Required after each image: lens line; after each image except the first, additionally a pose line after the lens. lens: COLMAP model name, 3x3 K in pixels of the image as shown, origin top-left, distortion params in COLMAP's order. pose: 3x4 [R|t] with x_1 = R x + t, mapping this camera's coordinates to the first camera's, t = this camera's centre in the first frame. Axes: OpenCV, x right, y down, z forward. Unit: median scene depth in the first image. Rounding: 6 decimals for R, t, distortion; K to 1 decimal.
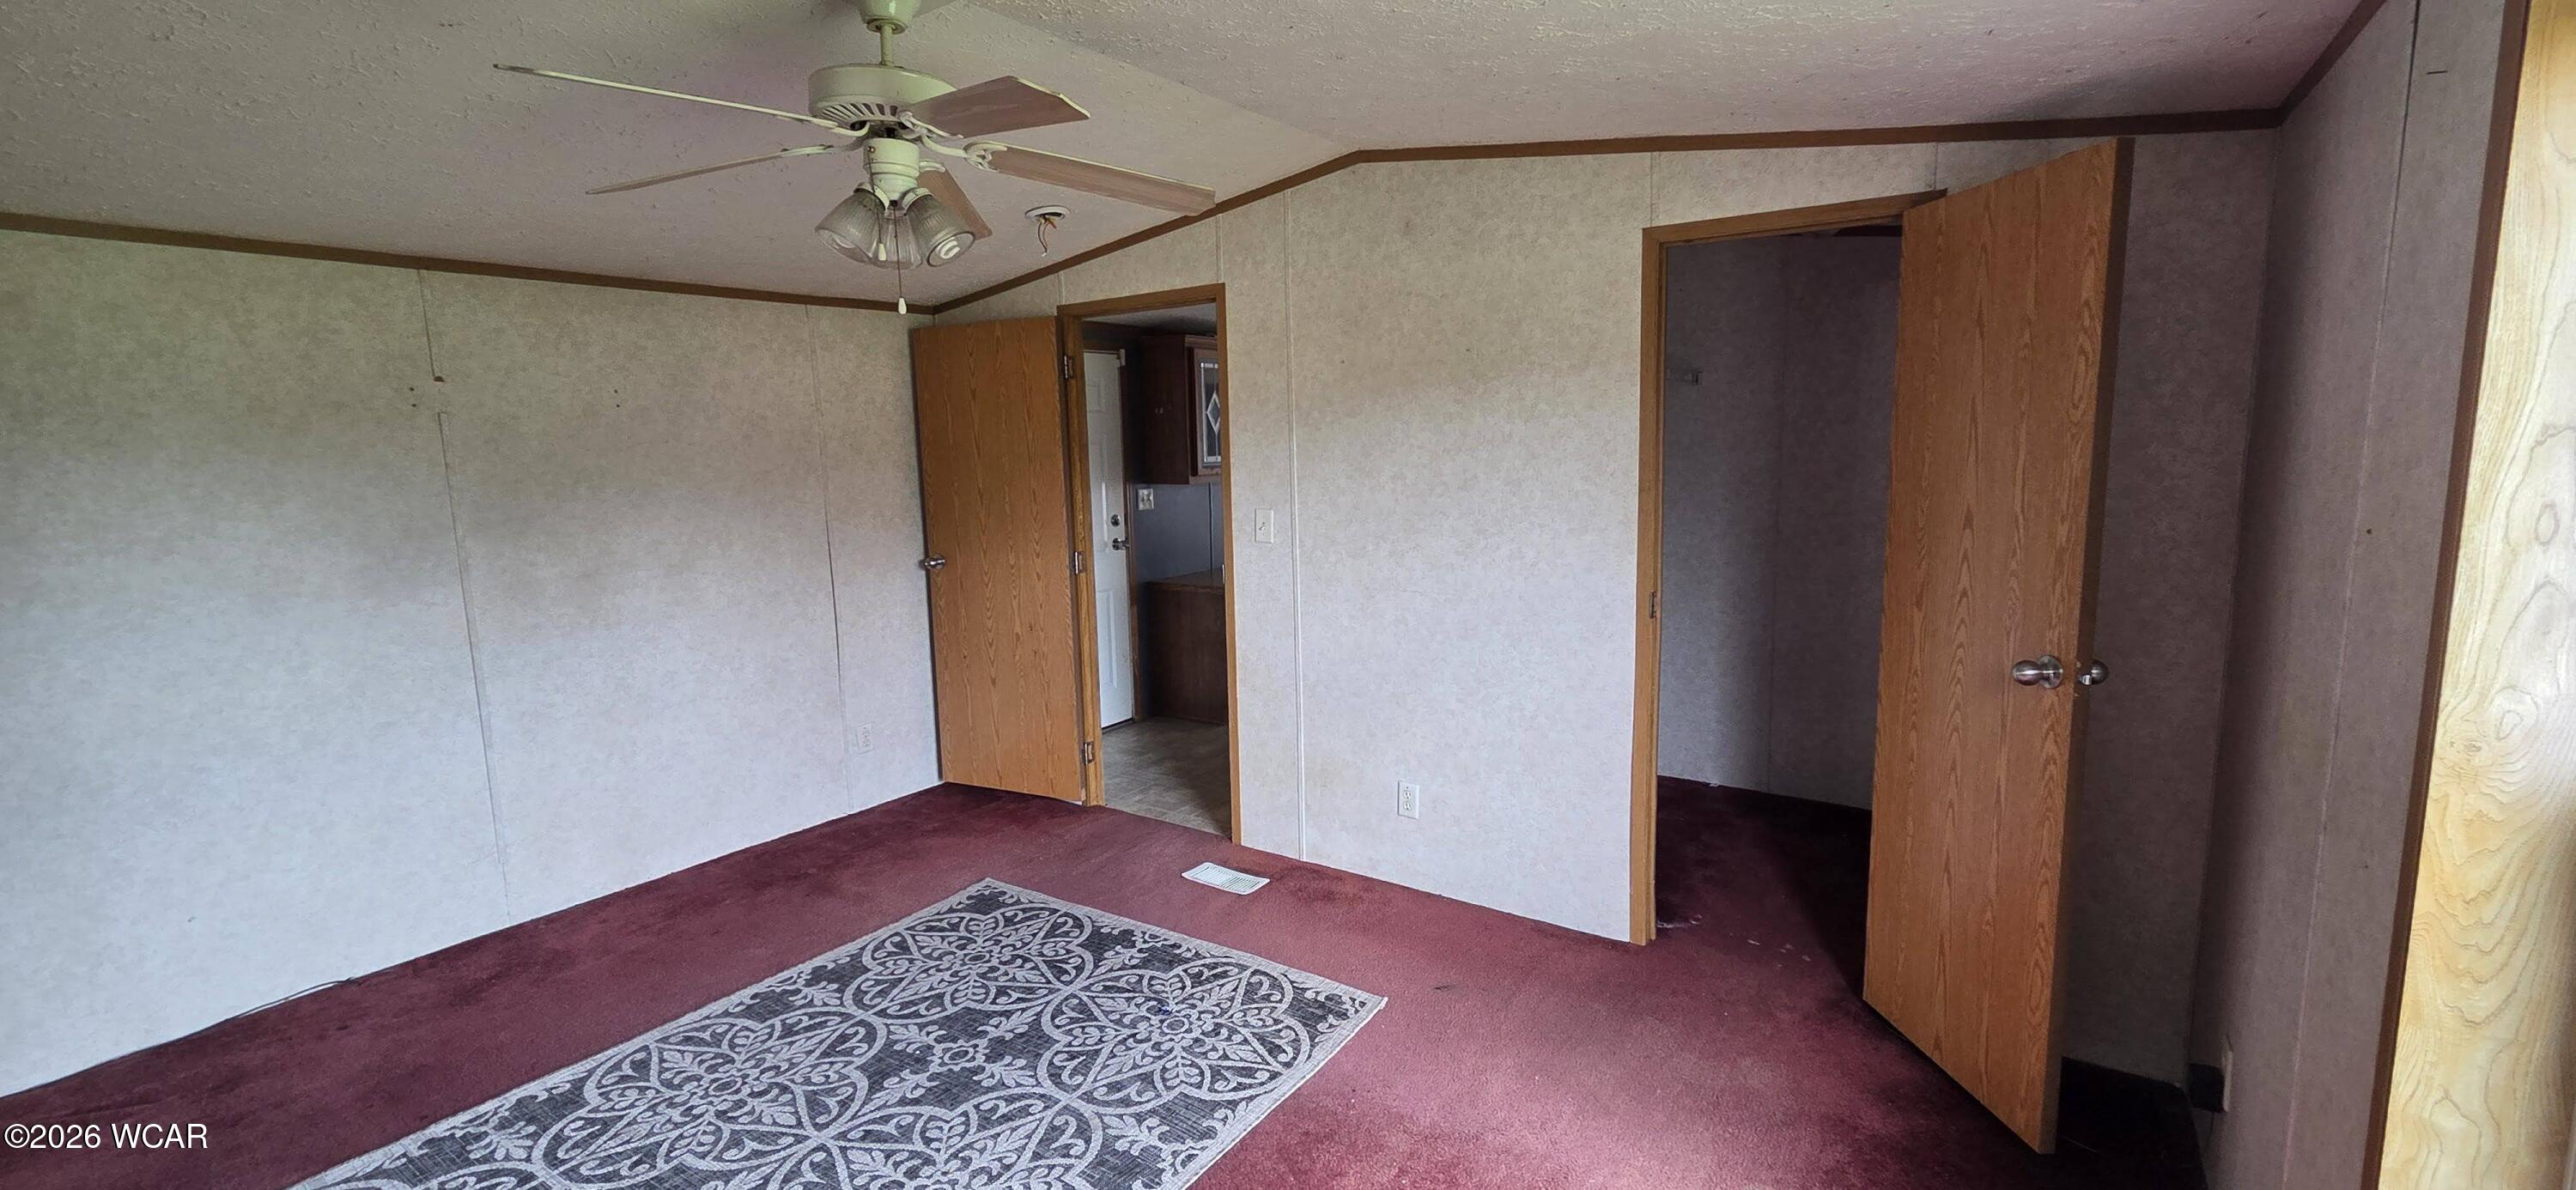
lens RADIAL K [[1052.1, 0, 1295.2], [0, 1052.1, 582.7], [0, 0, 1]] dist [-0.000645, 0.000003]
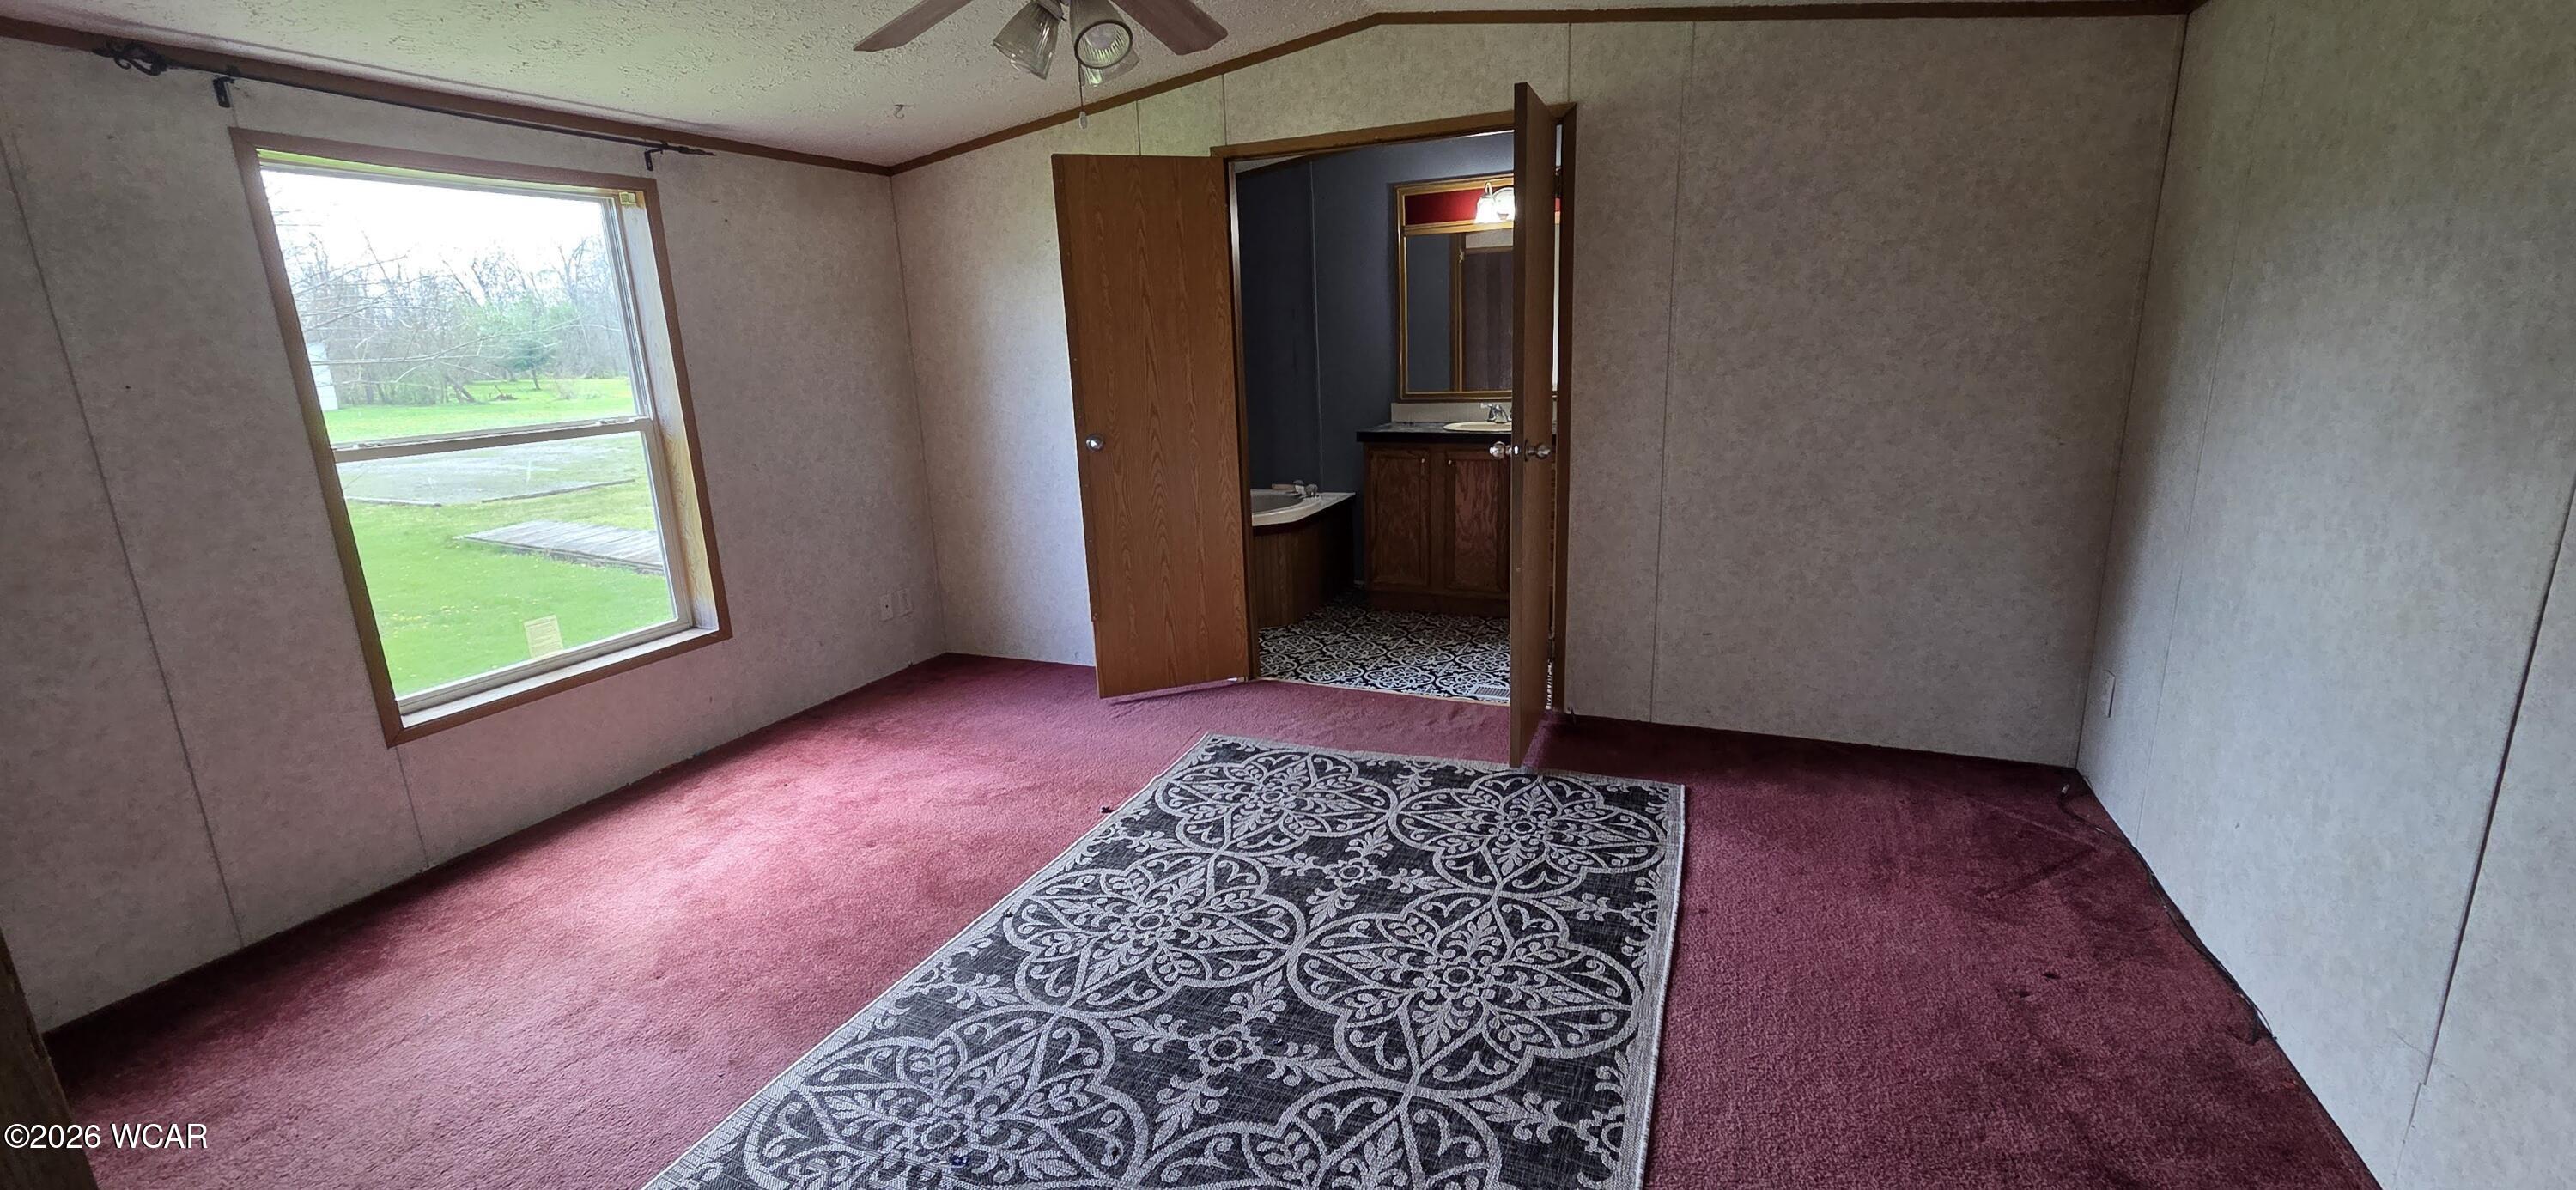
lens RADIAL K [[1052.1, 0, 1295.2], [0, 1052.1, 582.7], [0, 0, 1]] dist [-0.000645, 0.000003]
pose [[-0.975458, 0.111305, -0.189981, -0.273723], [0.034300, 0.929103, 0.368227, -0.178216], [0.217497, 0.352674, -0.910119, 1.699970]]
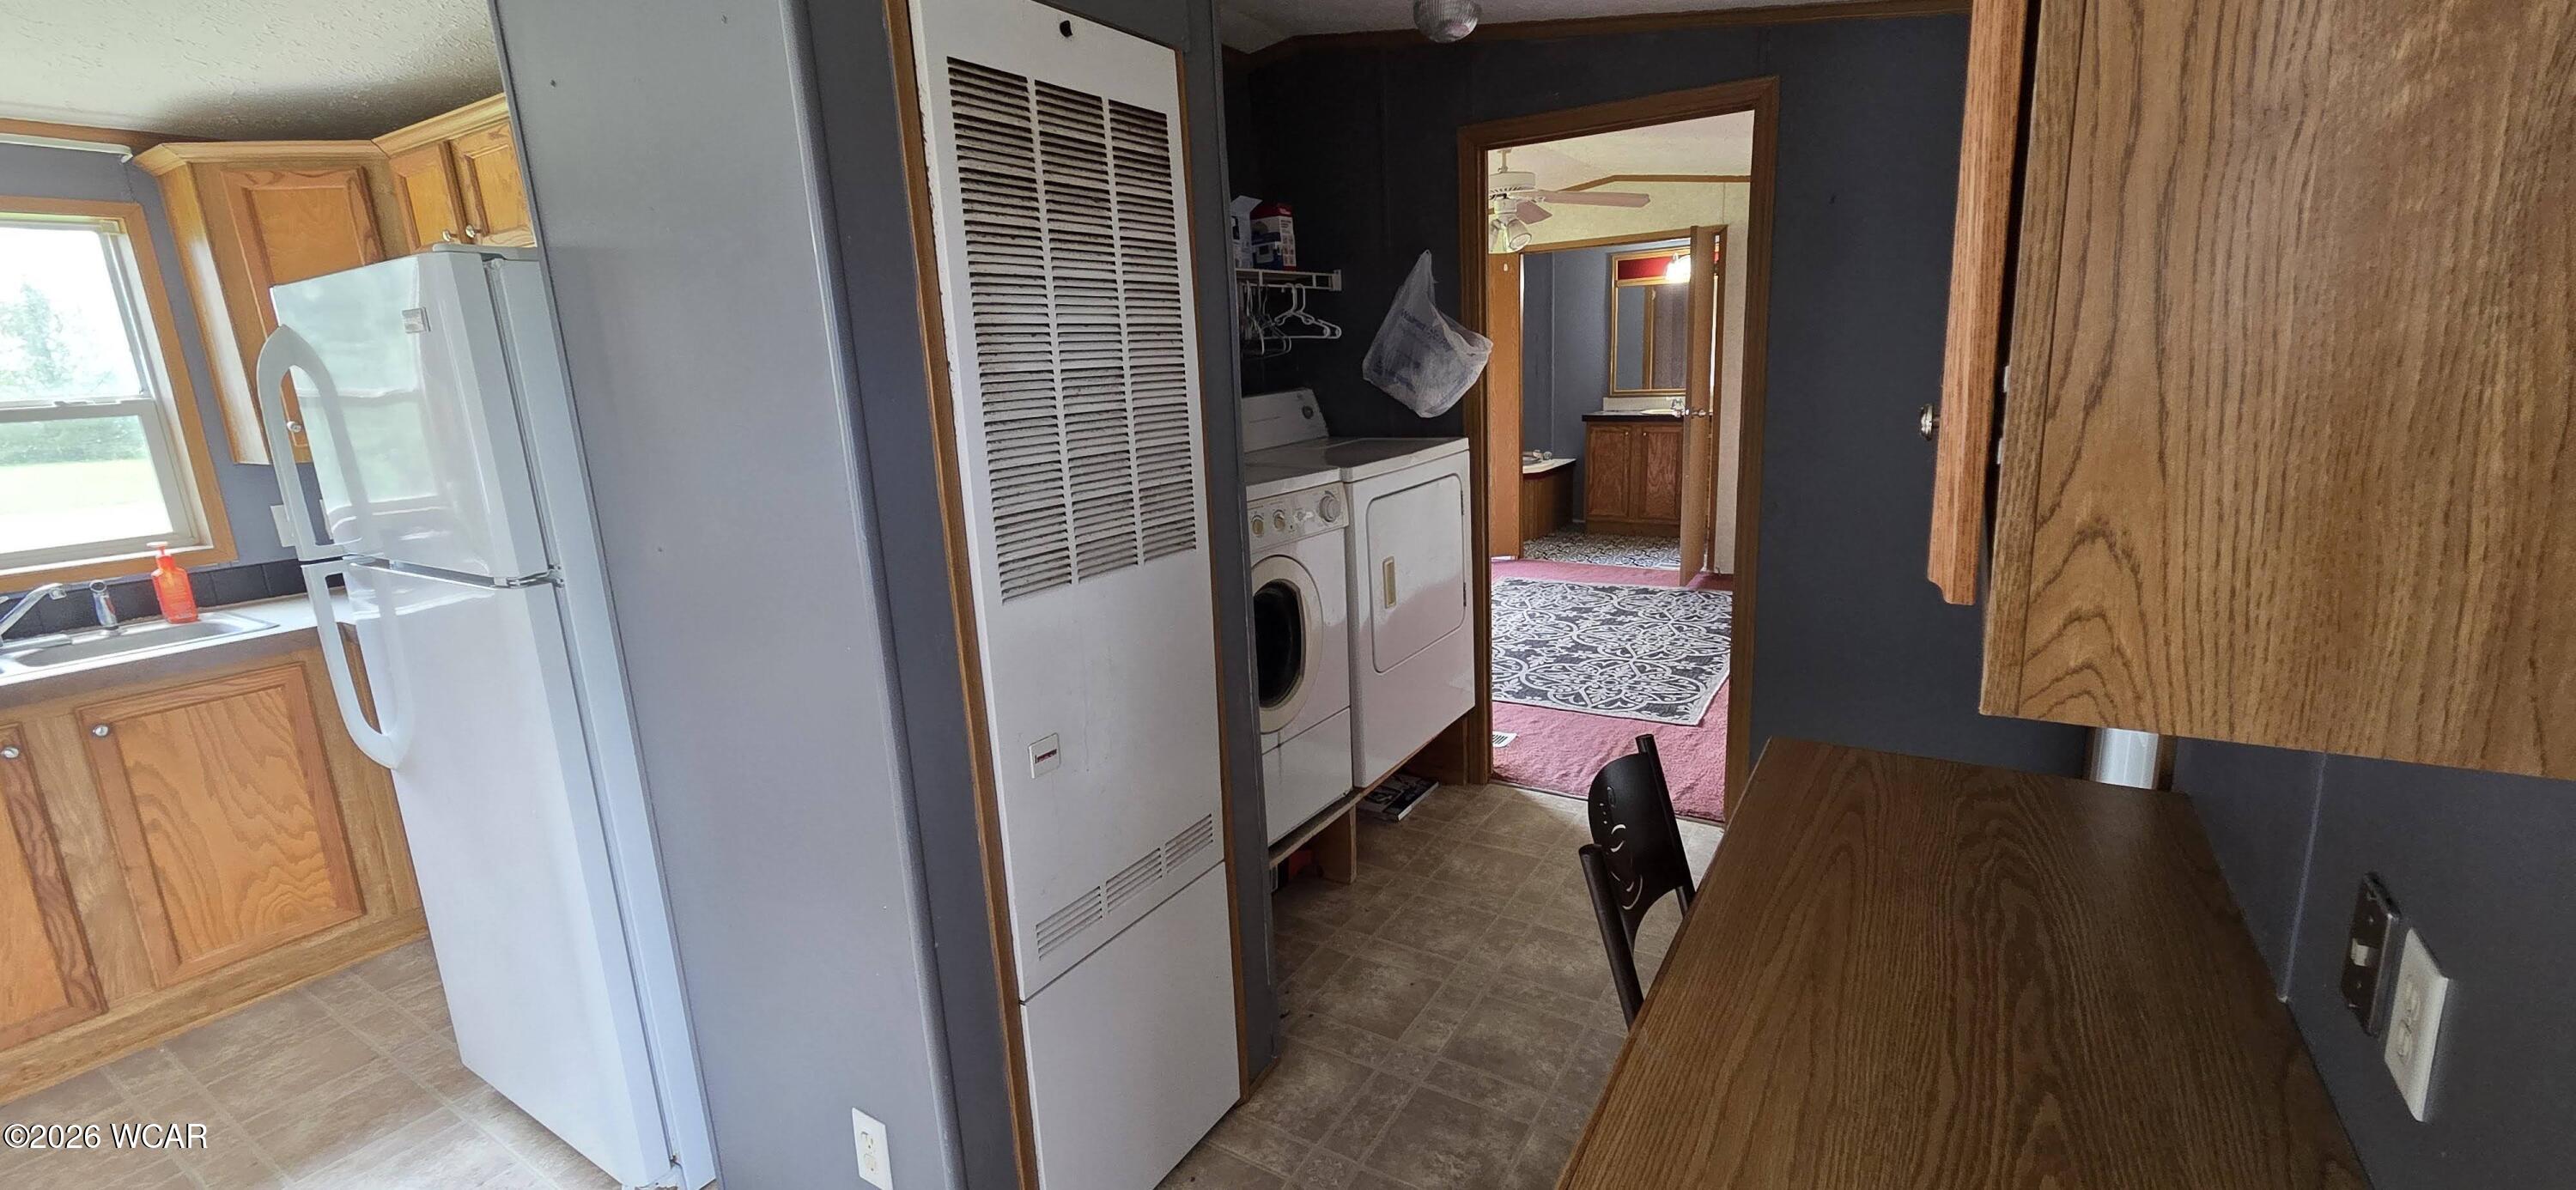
lens RADIAL K [[1052.1, 0, 1295.2], [0, 1052.1, 582.7], [0, 0, 1]] dist [-0.000645, 0.000003]
pose [[-0.995971, 0.081606, -0.037179, 0.210257], [0.063871, 0.936547, 0.344674, -0.367498], [0.062948, 0.340911, -0.937986, 2.853364]]
